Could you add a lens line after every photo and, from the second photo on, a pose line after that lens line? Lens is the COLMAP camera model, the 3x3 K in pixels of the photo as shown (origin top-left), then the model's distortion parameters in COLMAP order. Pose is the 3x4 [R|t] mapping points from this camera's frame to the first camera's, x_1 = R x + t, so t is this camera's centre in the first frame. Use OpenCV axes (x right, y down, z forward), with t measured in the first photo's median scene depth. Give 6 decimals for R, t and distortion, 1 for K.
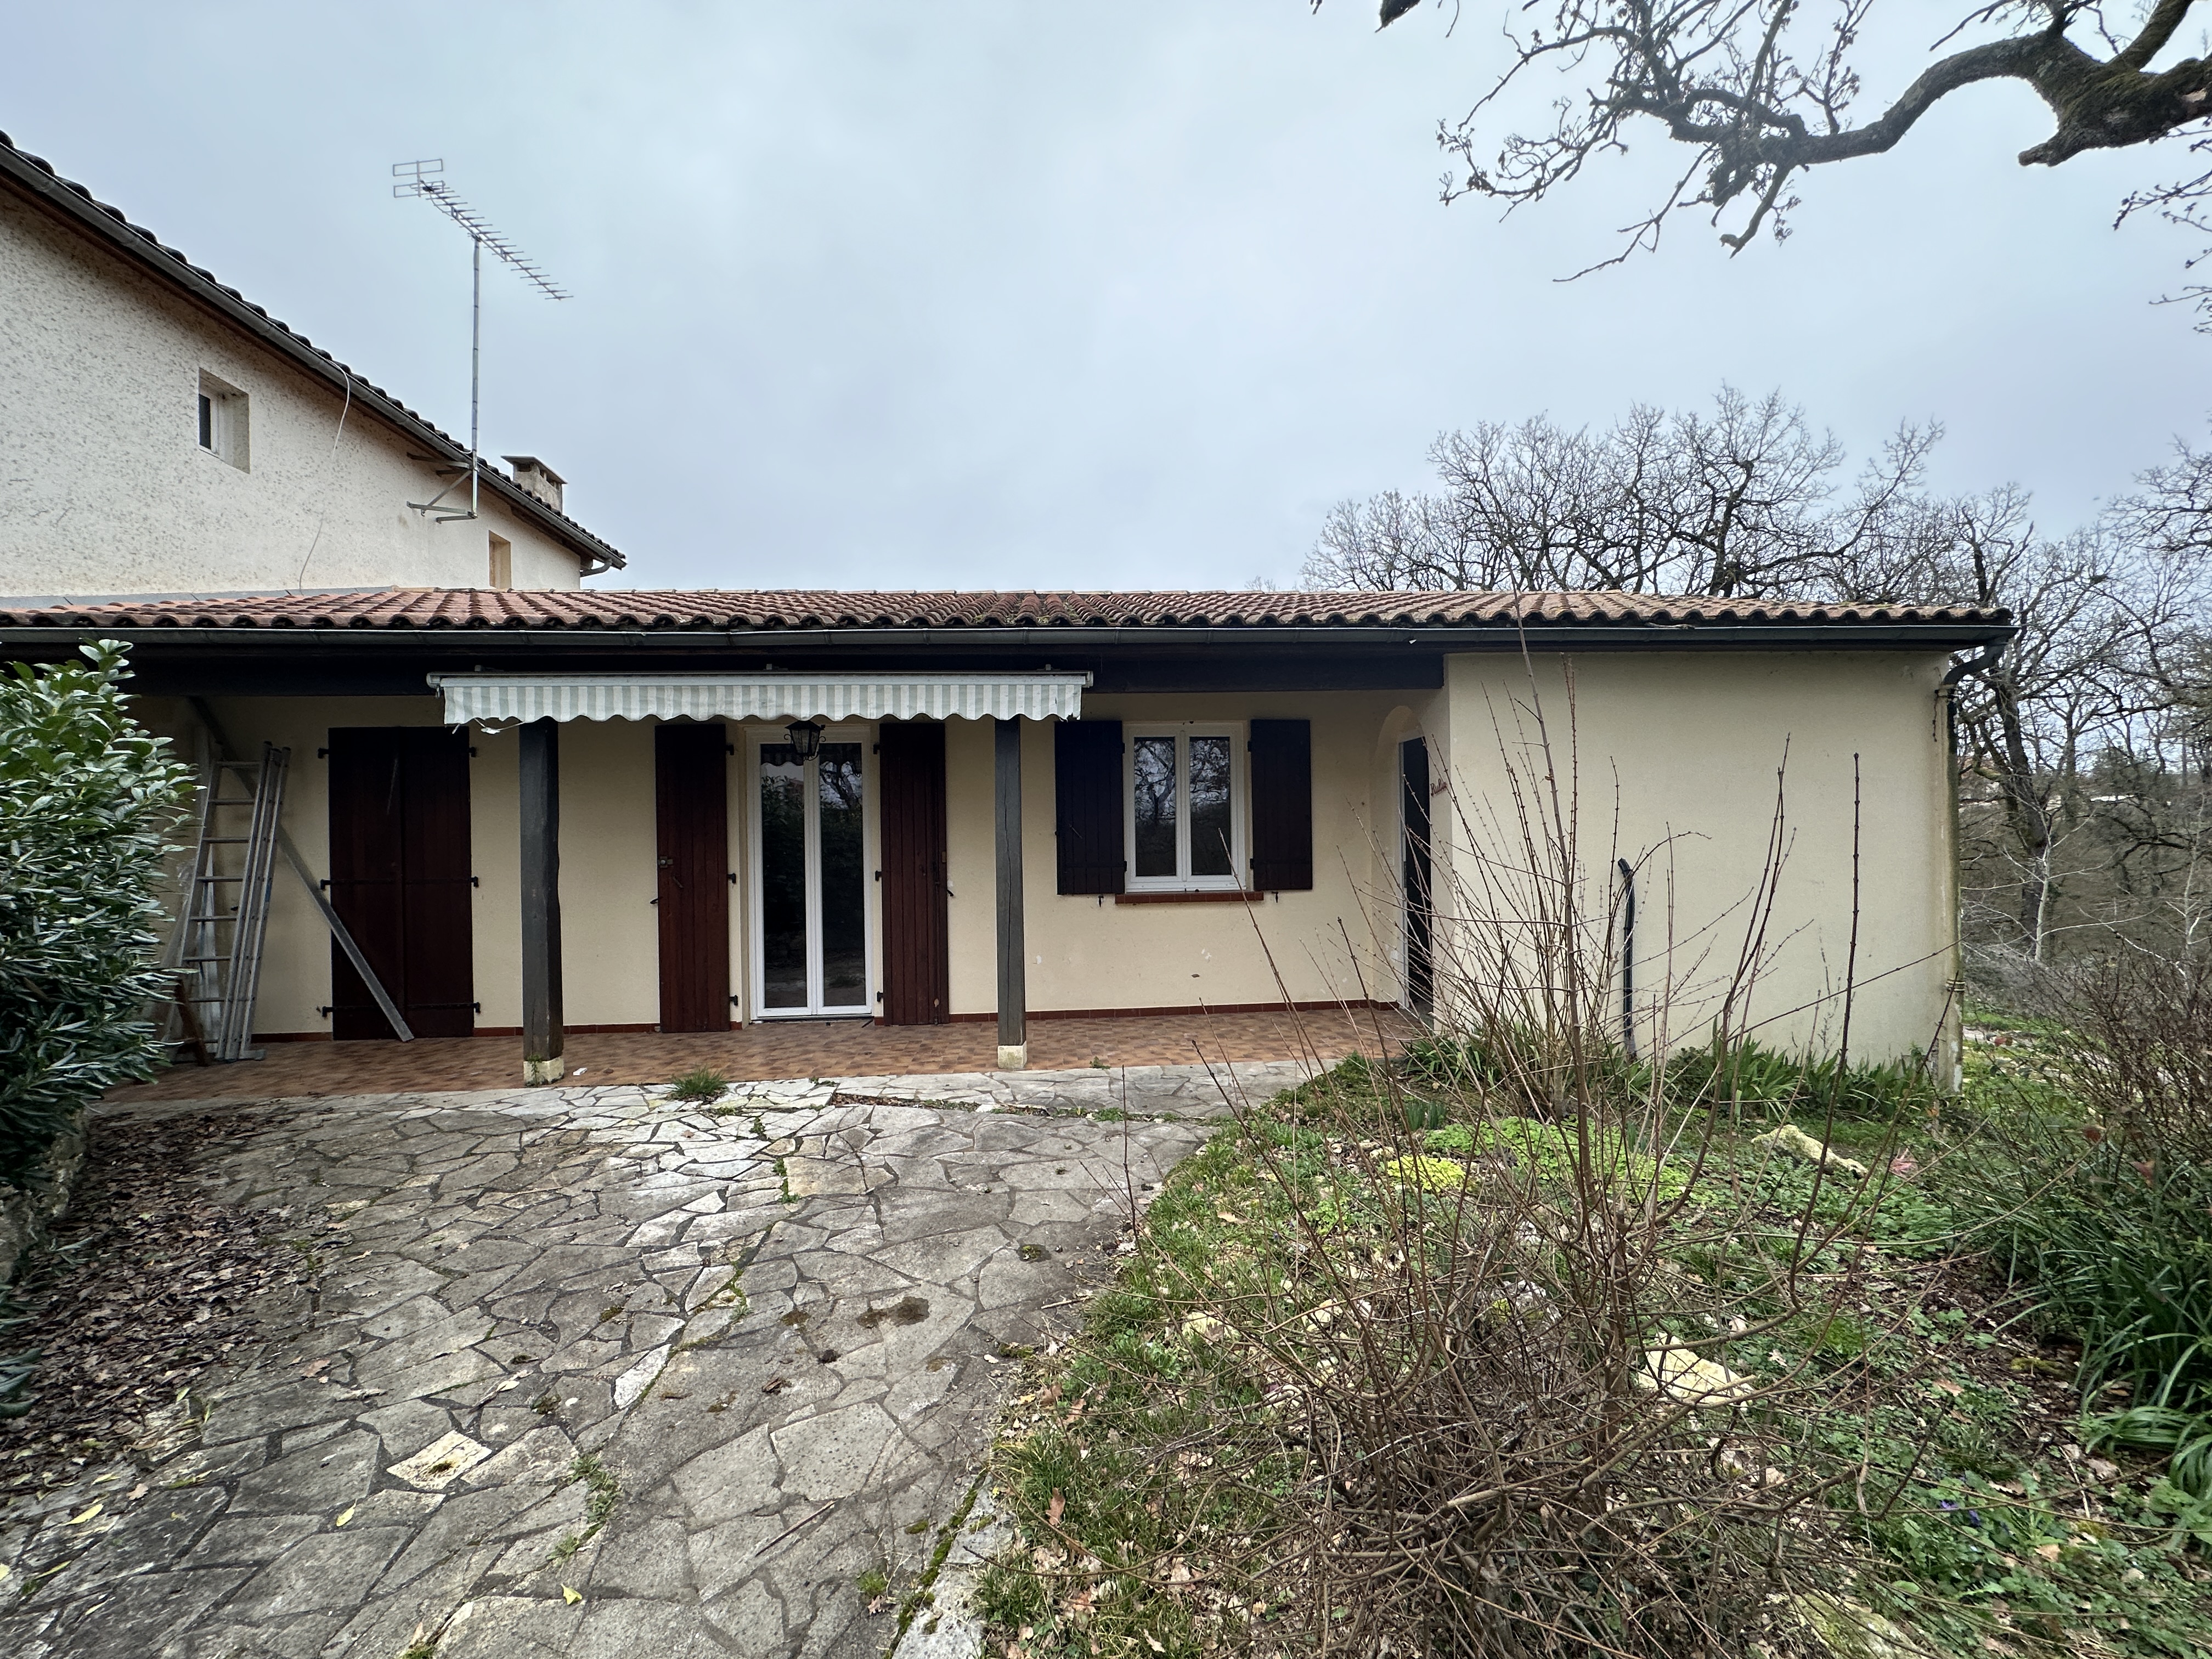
lens RADIAL K [[880.5, 0, 1109.0], [0, 880.5, 841.4], [0, 0, 1]] dist [-0.000637, -0.000495]
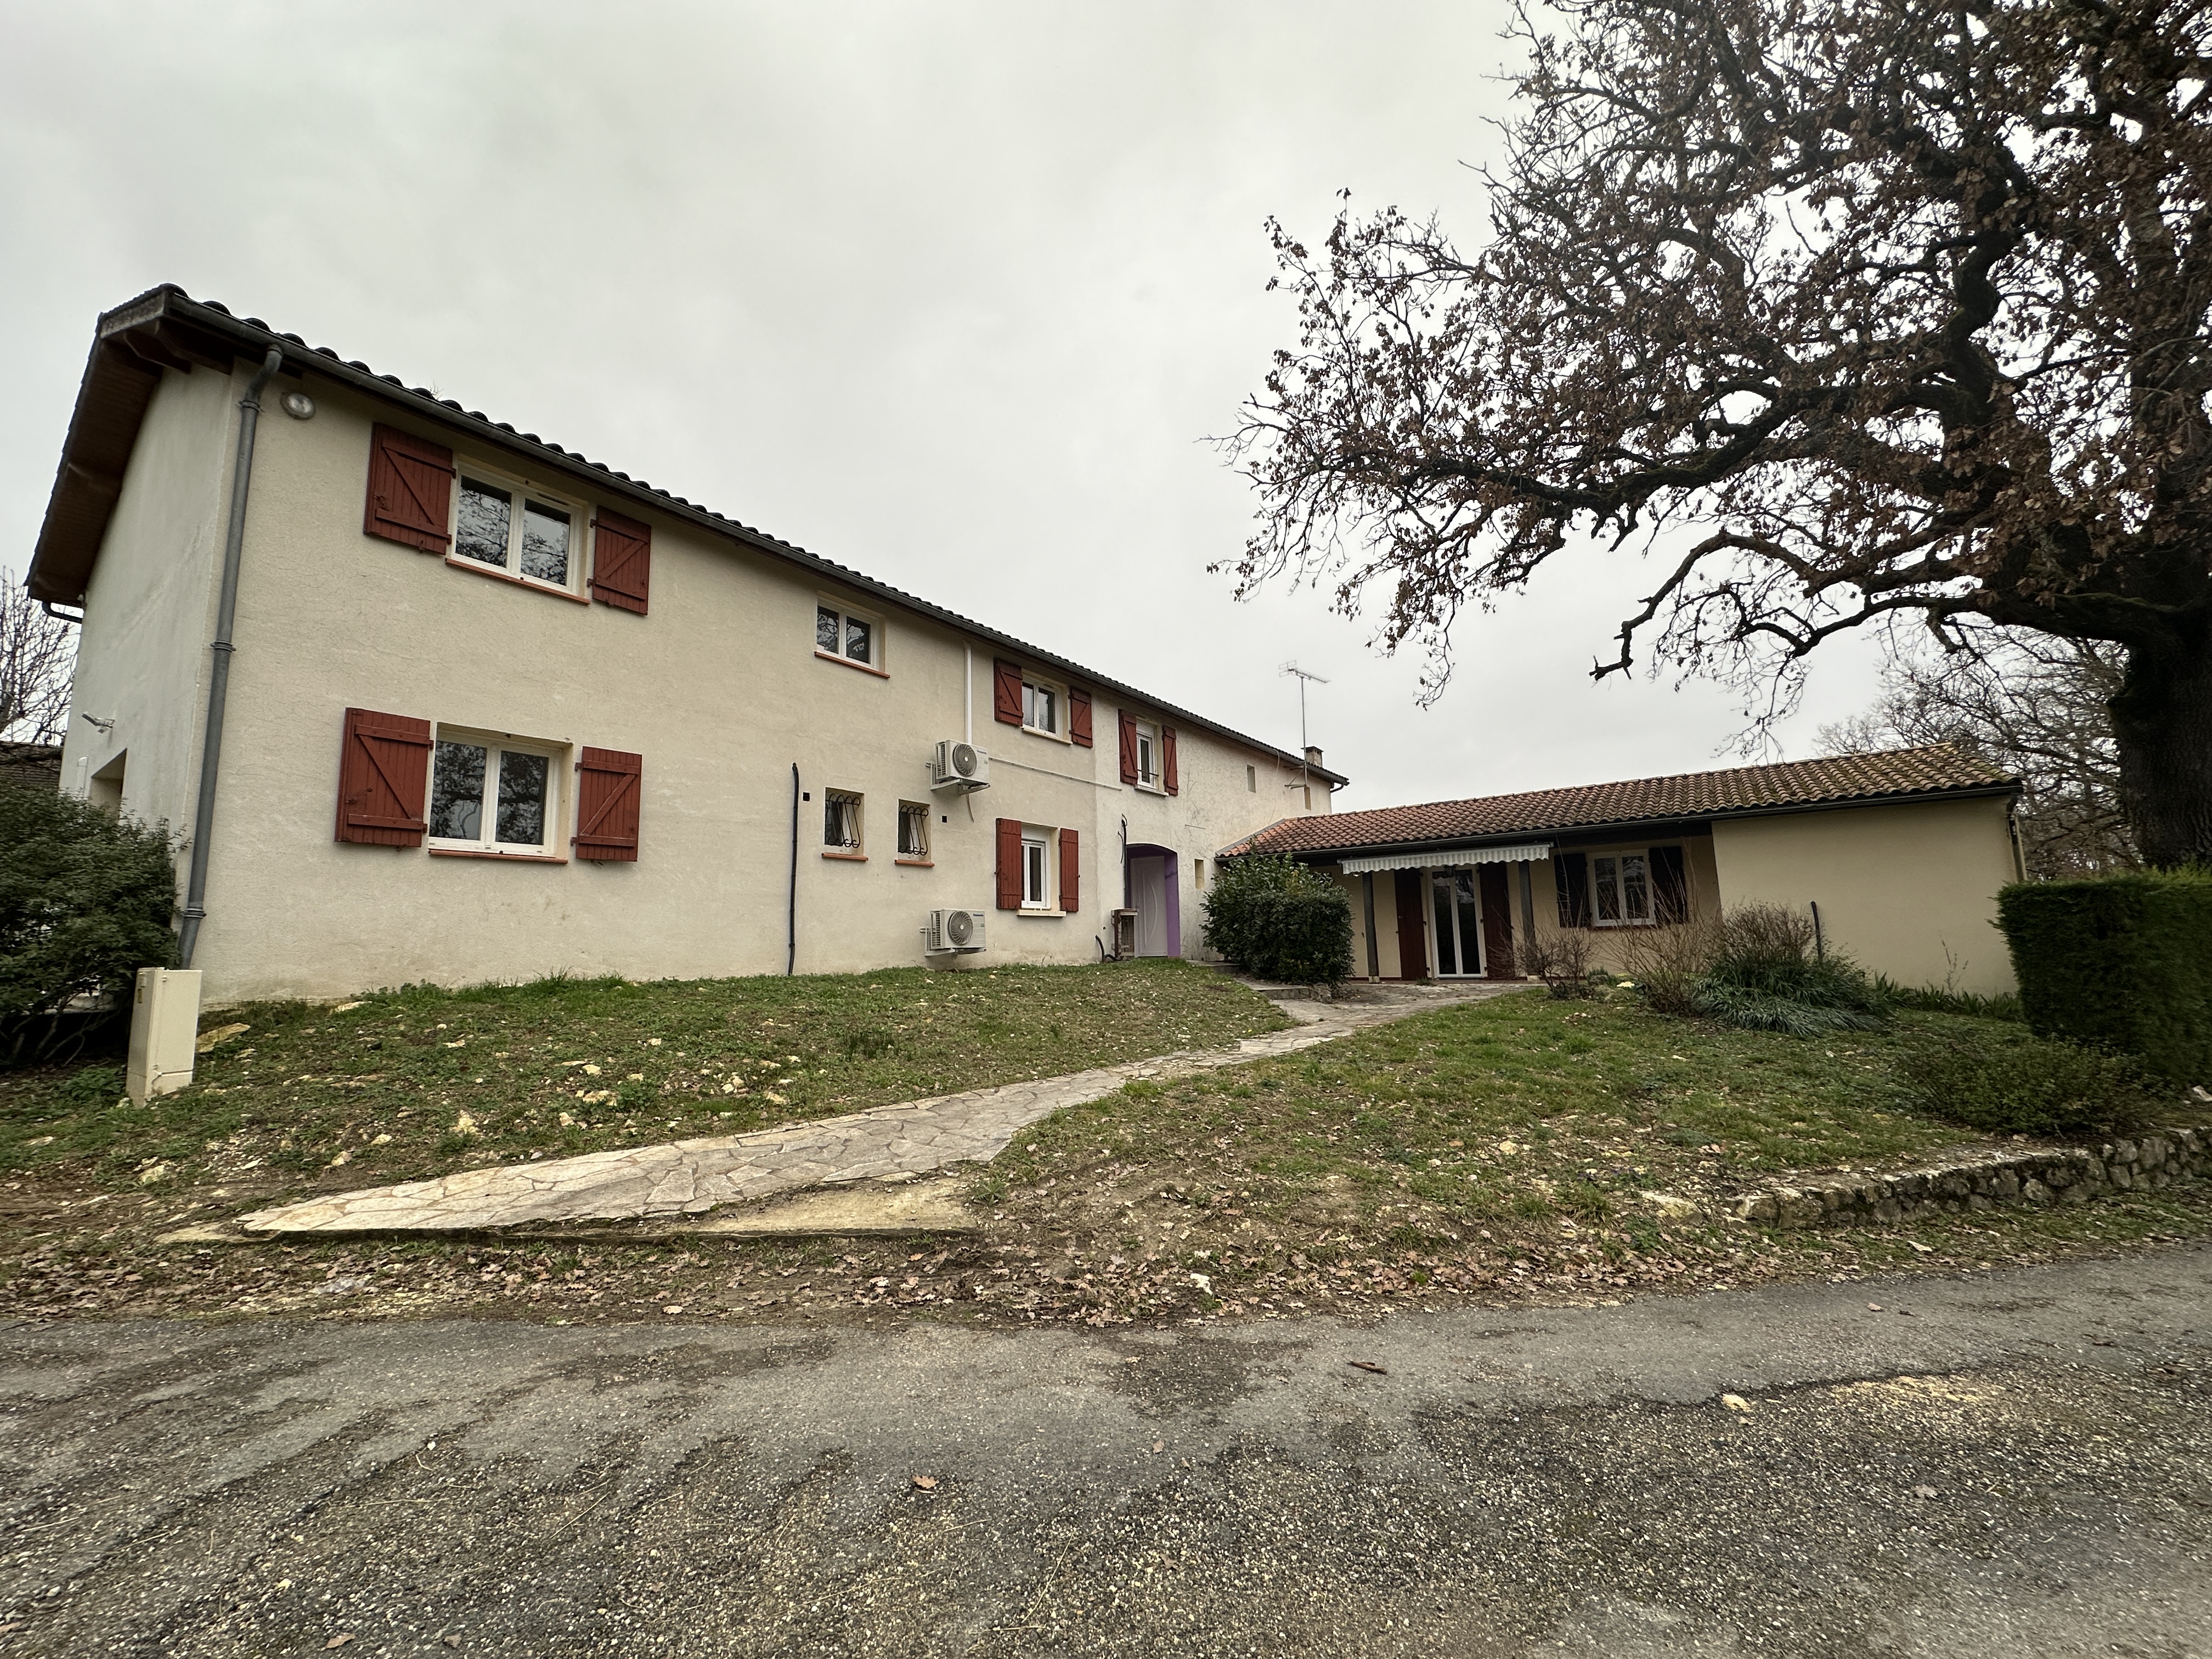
lens RADIAL K [[880.5, 0, 1103.7], [0, 880.5, 839.3], [0, 0, 1]] dist [-0.000637, -0.000495]
pose [[0.771791, -0.086095, -0.630021, 0.534028], [0.008305, 0.992072, -0.125396, 0.117286], [0.635822, 0.091547, 0.766387, -1.721705]]
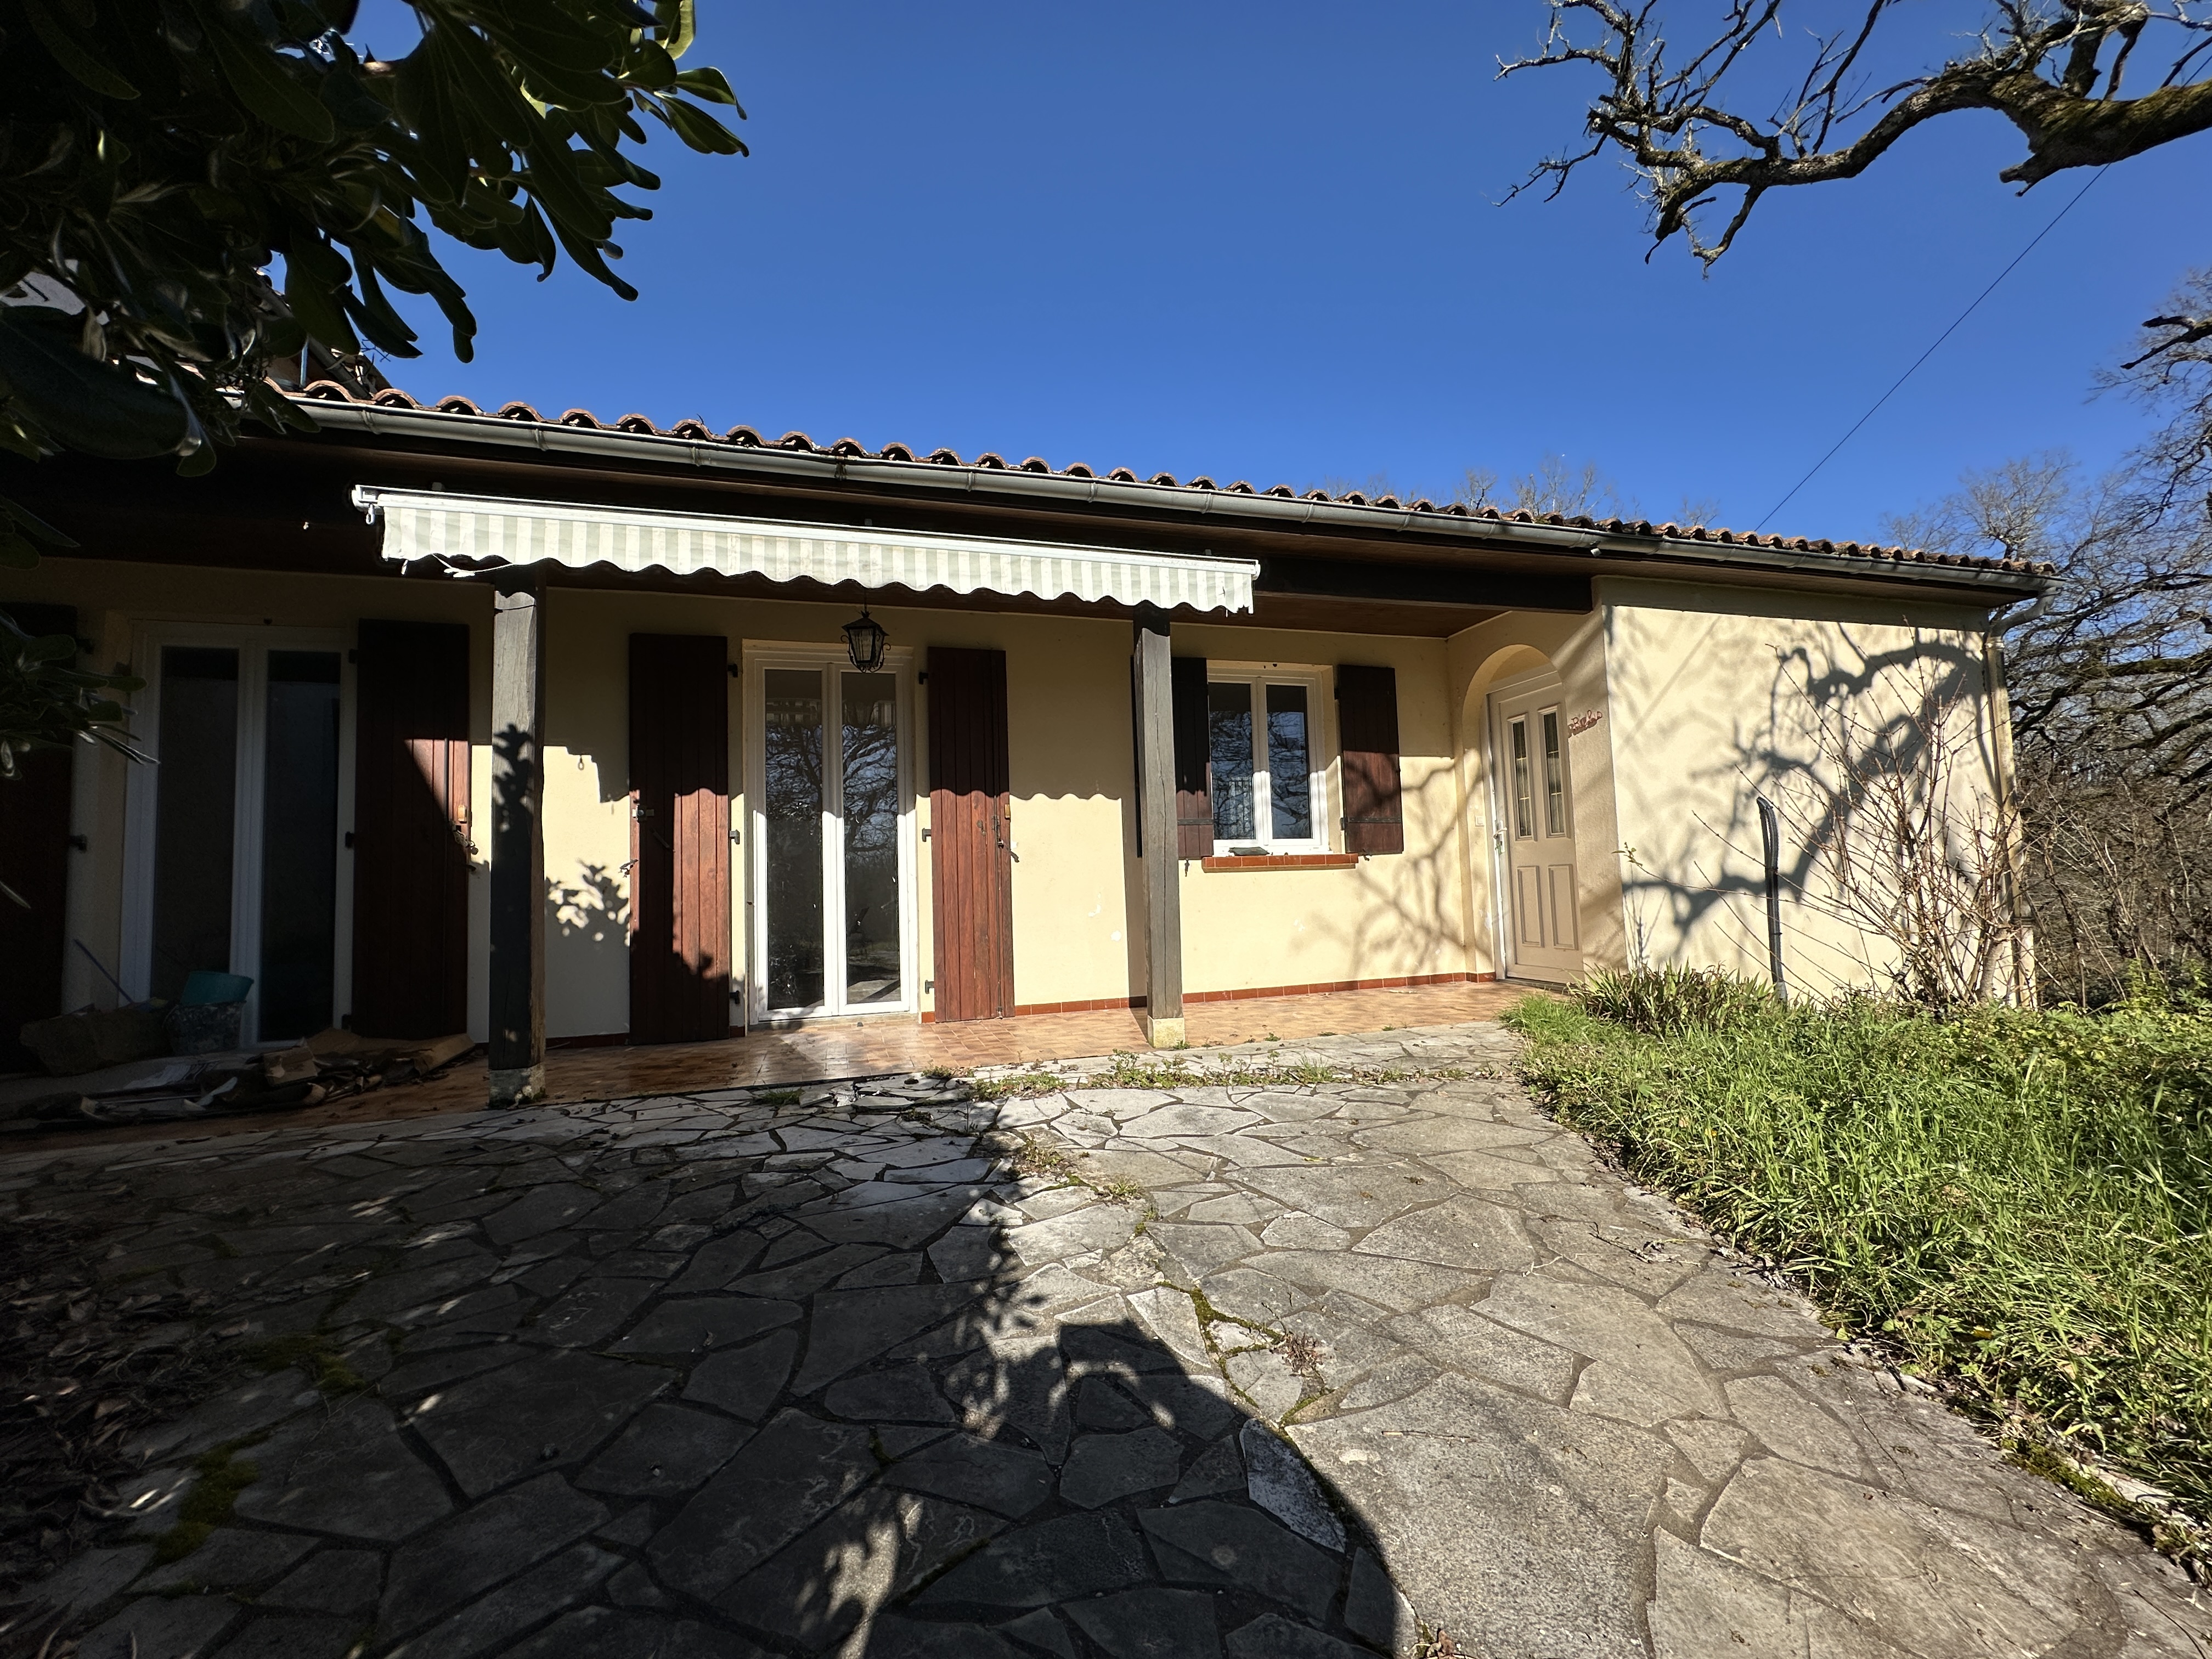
lens RADIAL K [[880.5, 0, 1108.6], [0, 880.5, 834.7], [0, 0, 1]] dist [-0.000637, -0.000495]
pose [[0.976885, -0.003082, 0.213743, -0.281404], [0.018962, 0.997204, -0.072287, 0.104398], [-0.212922, 0.074669, 0.974212, 0.193914]]
